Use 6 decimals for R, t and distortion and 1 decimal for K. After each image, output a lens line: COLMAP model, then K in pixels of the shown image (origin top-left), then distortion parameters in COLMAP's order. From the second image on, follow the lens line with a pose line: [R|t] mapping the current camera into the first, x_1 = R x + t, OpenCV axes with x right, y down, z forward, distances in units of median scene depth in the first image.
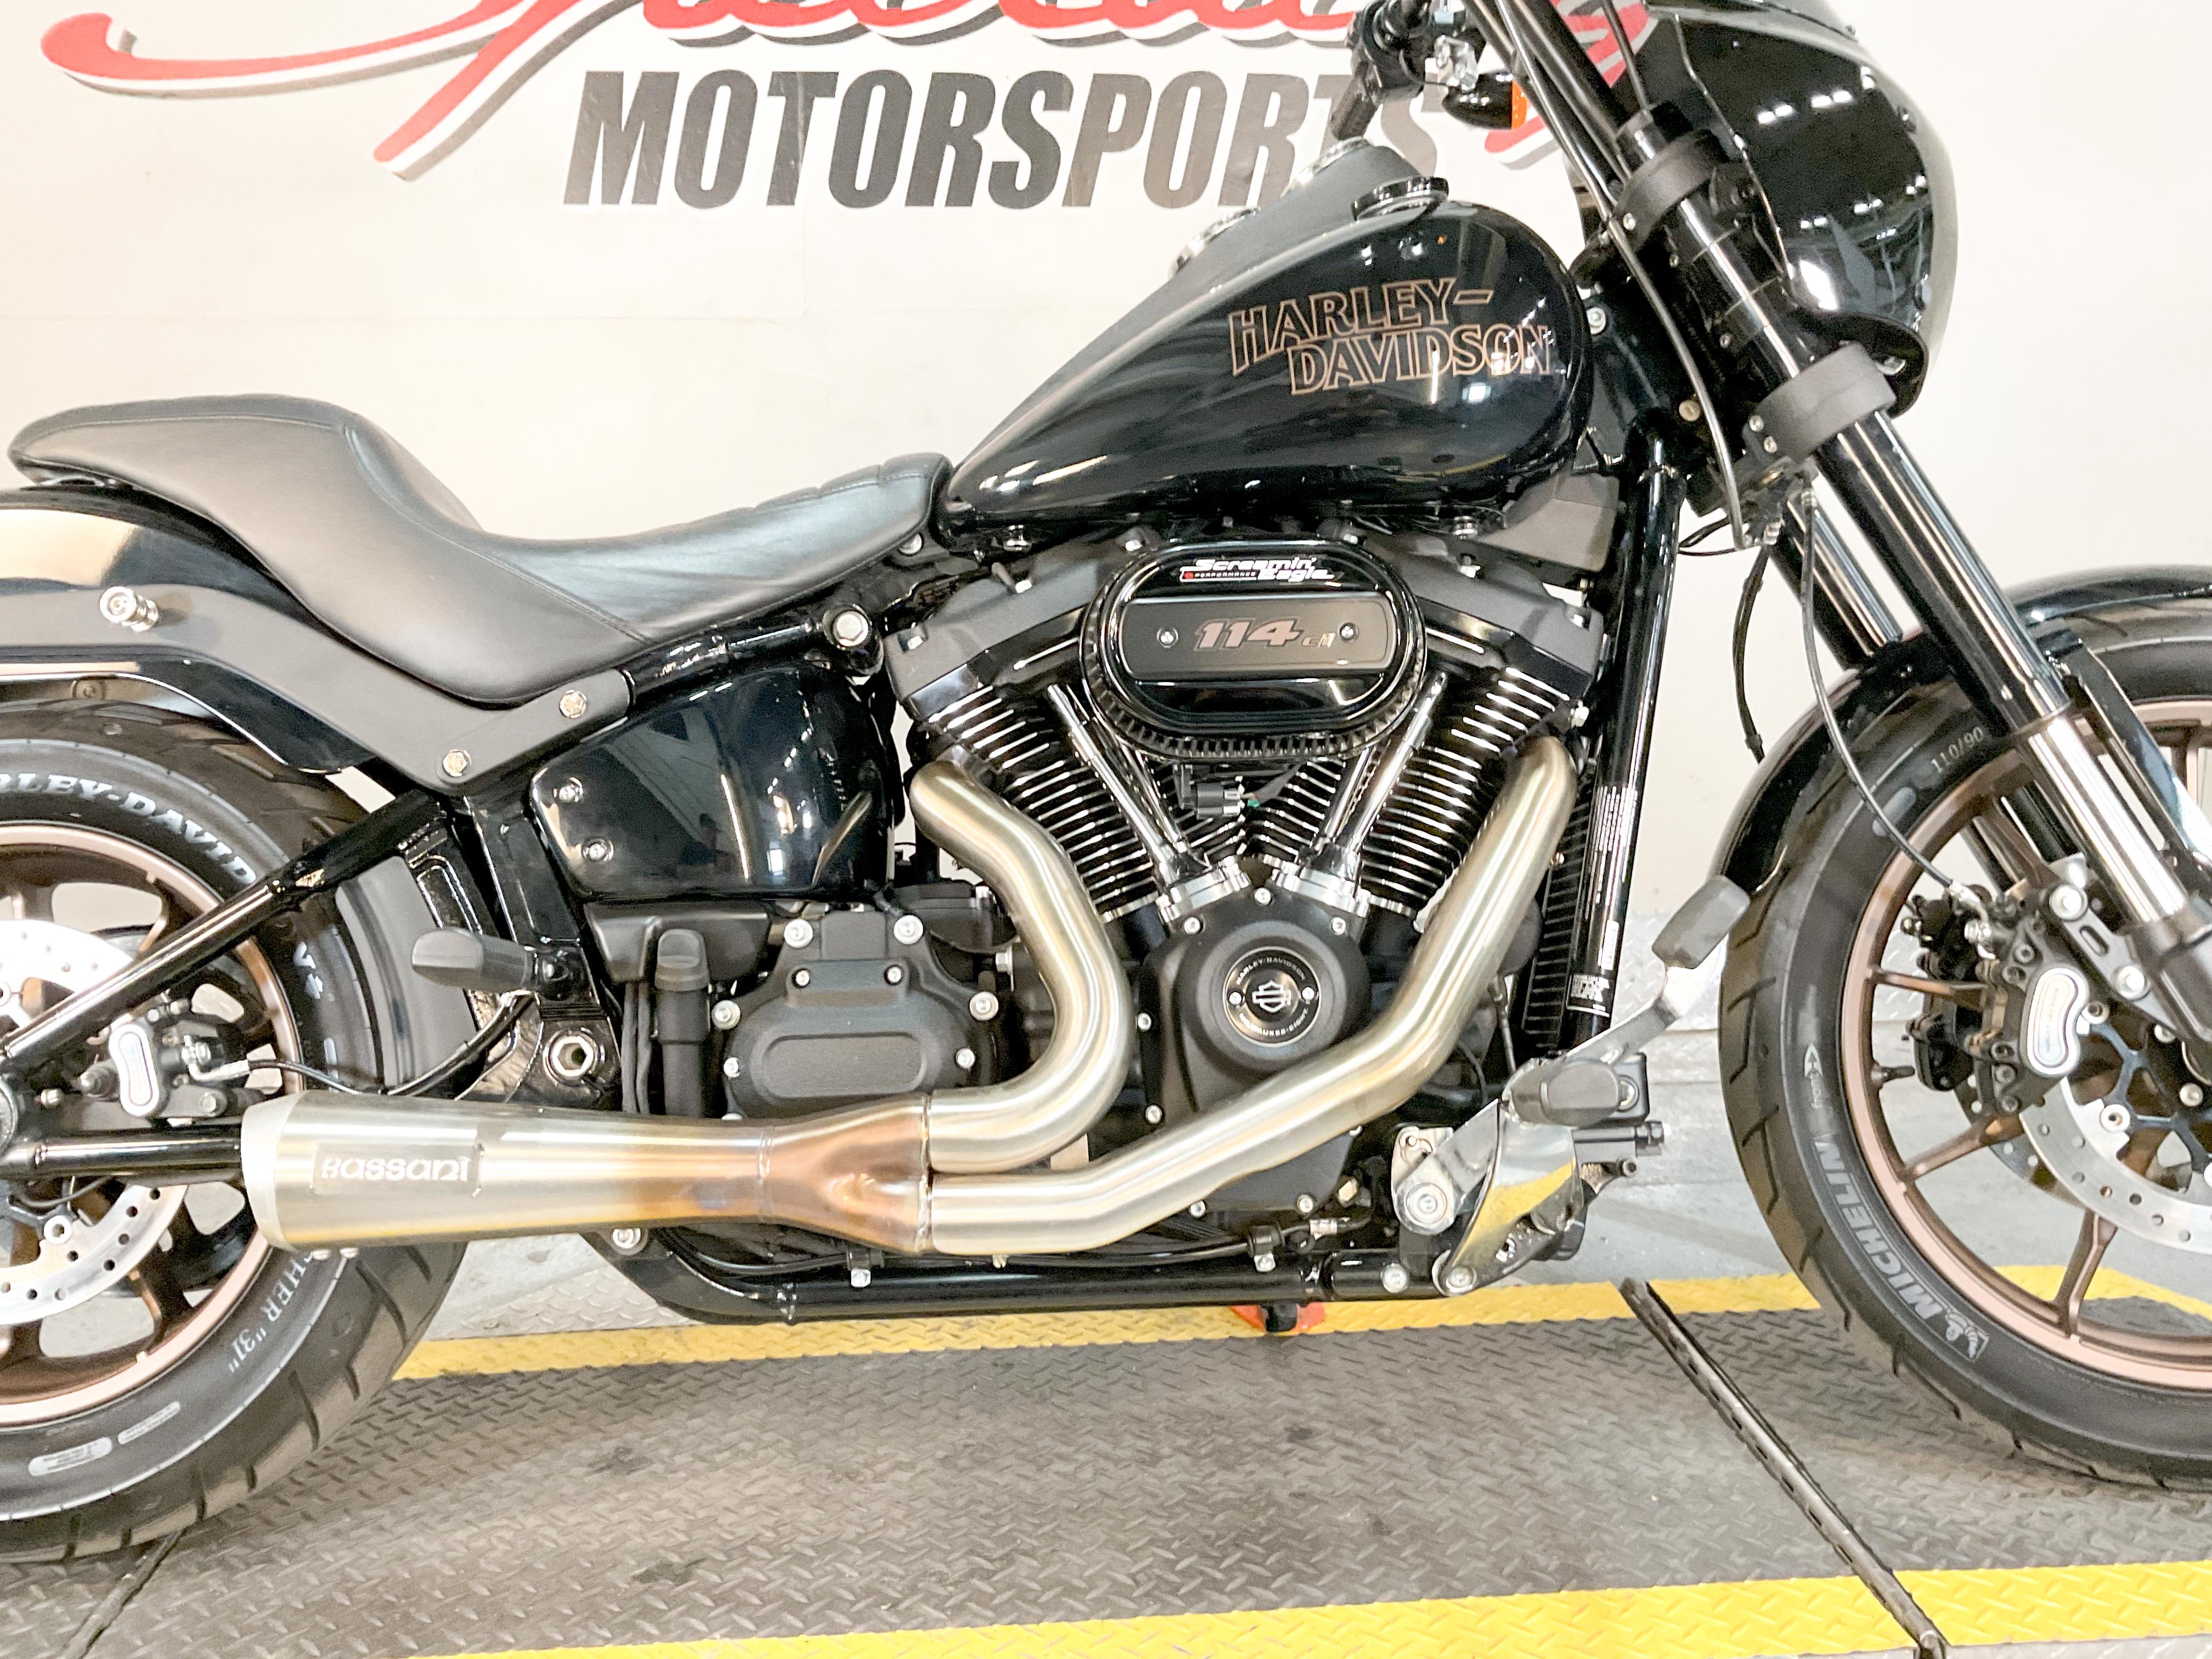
lens RADIAL K [[1958.8, 0, 1202.9], [0, 1958.8, 791.2], [0, 0, 1]] dist [0.010826, -0.039370]
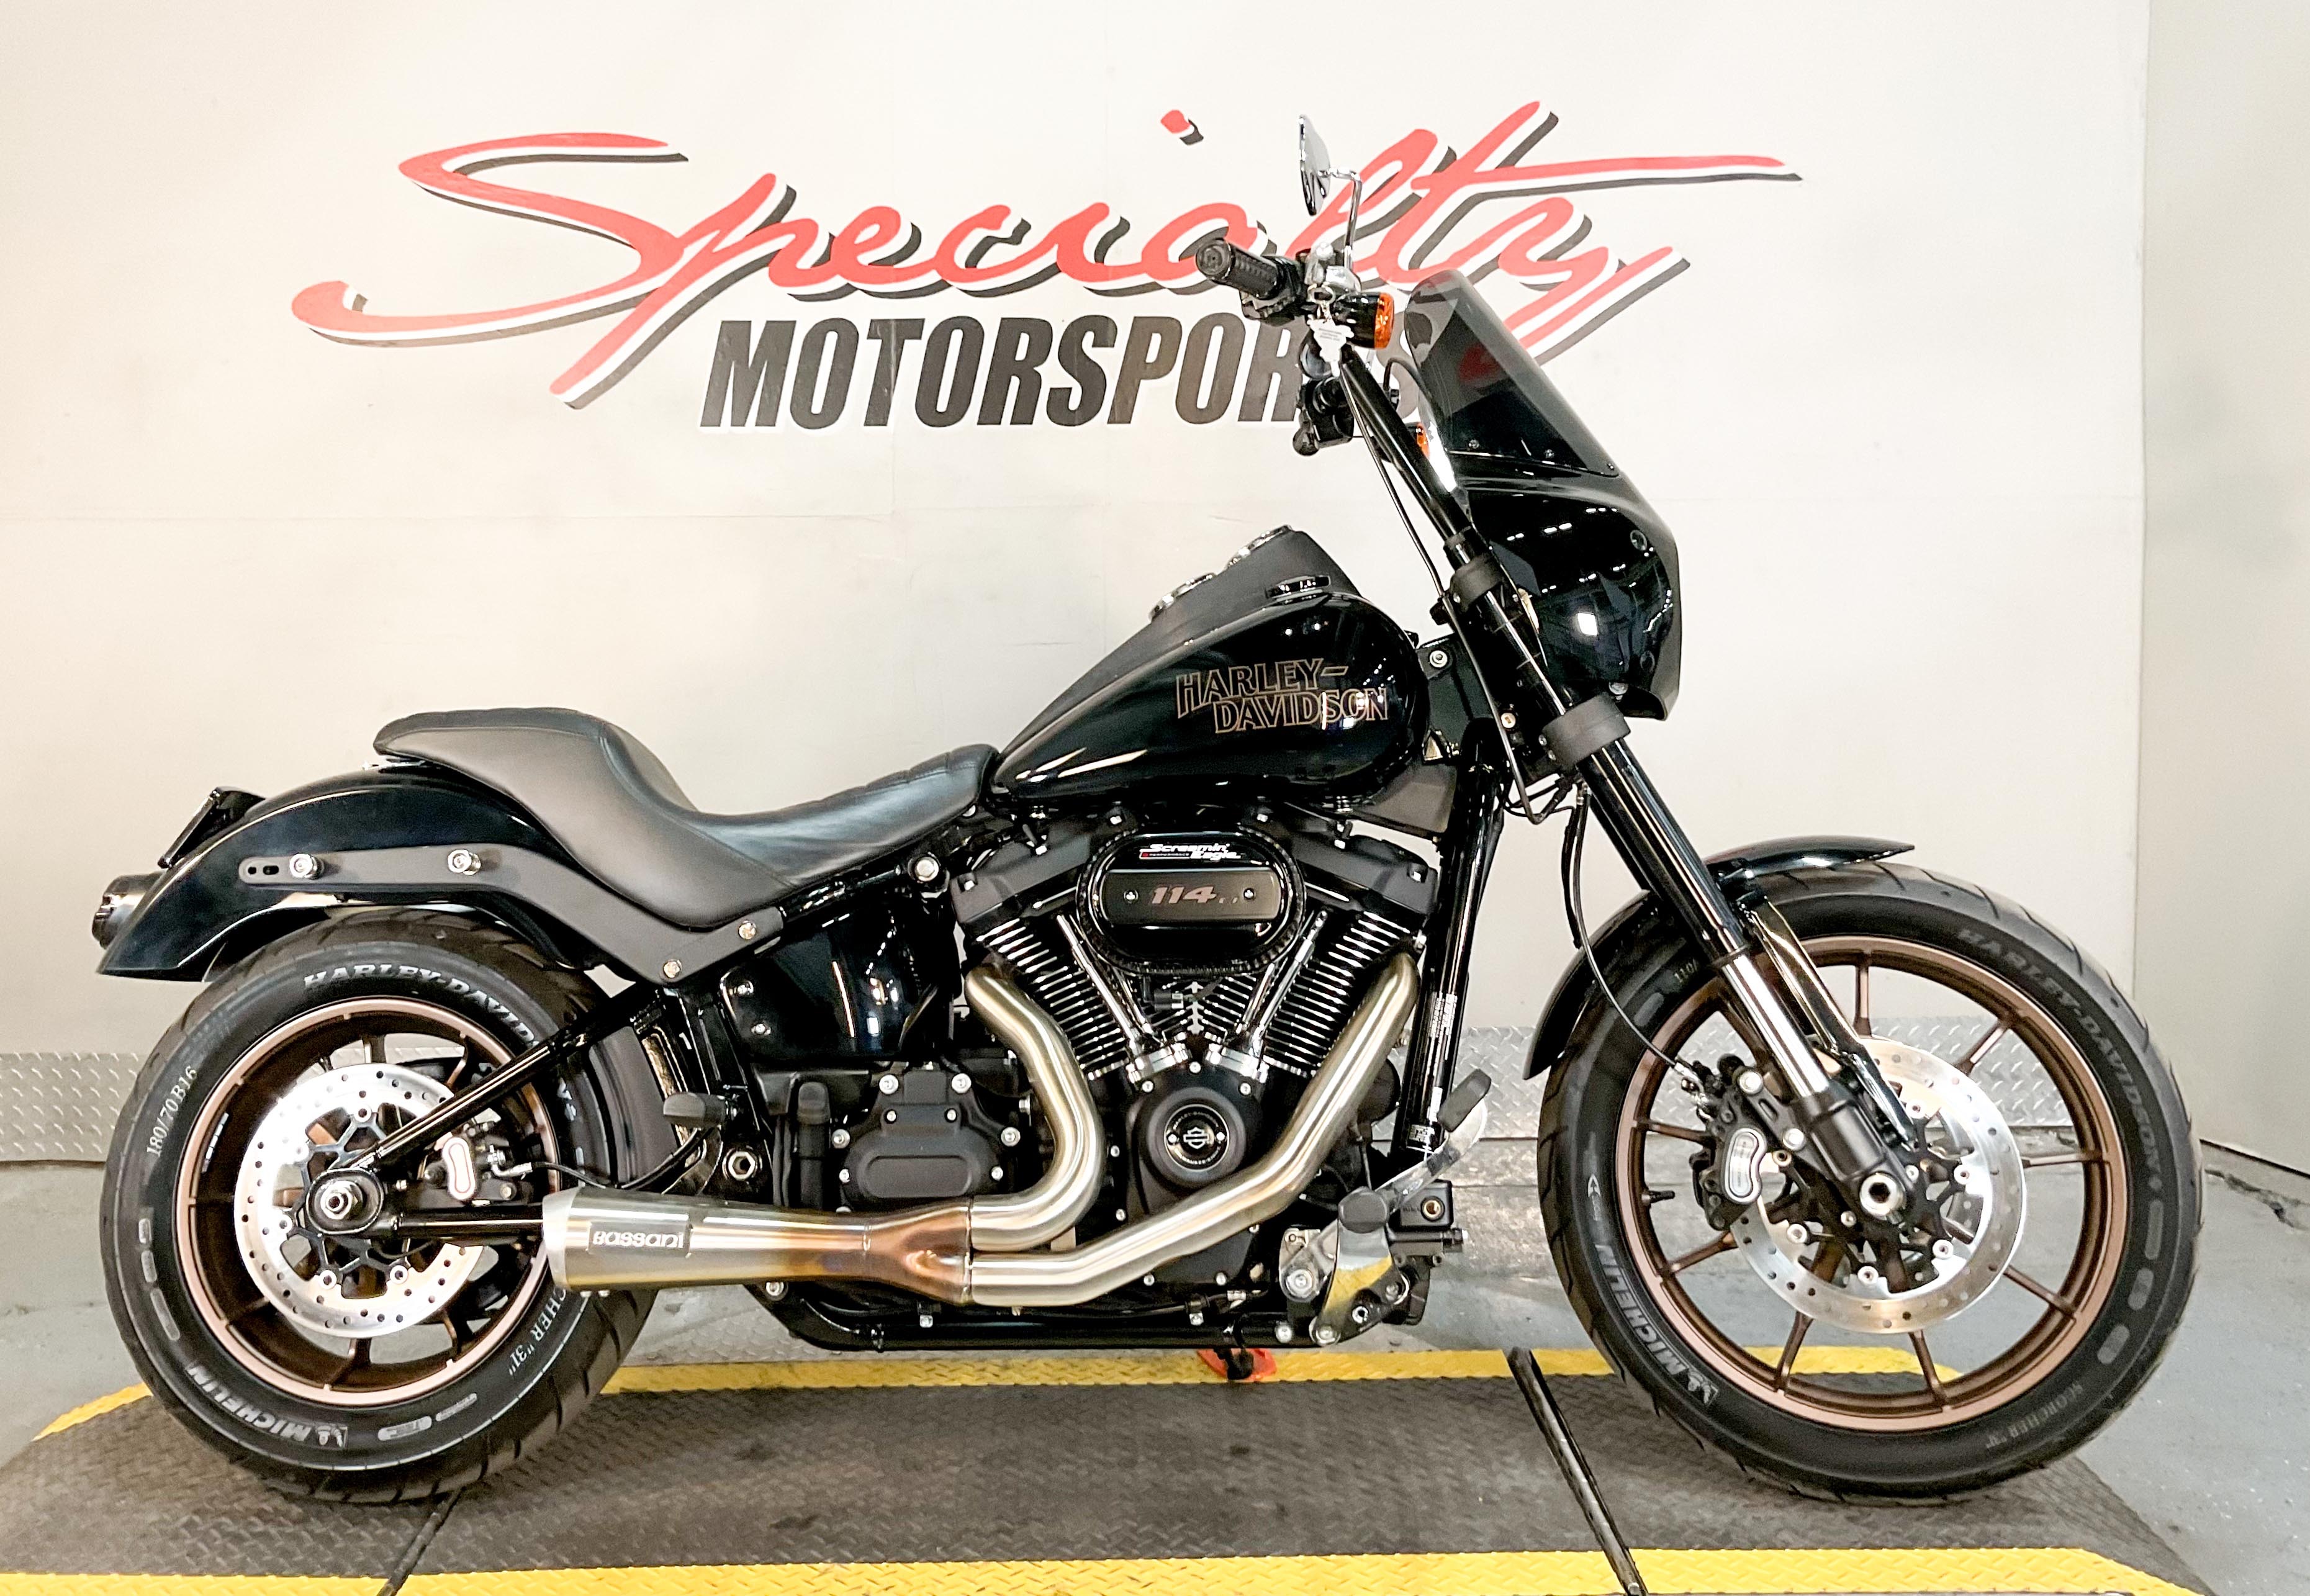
lens RADIAL K [[2103.9, 0, 1109.1], [0, 2103.9, 637.1], [0, 0, 1]] dist [0.001052, -0.022979]
pose [[0.995873, 0.000149, -0.090754, 0.102556], [-0.008404, 0.995852, -0.090594, -0.118915], [0.090364, 0.090983, 0.991744, -0.585802]]
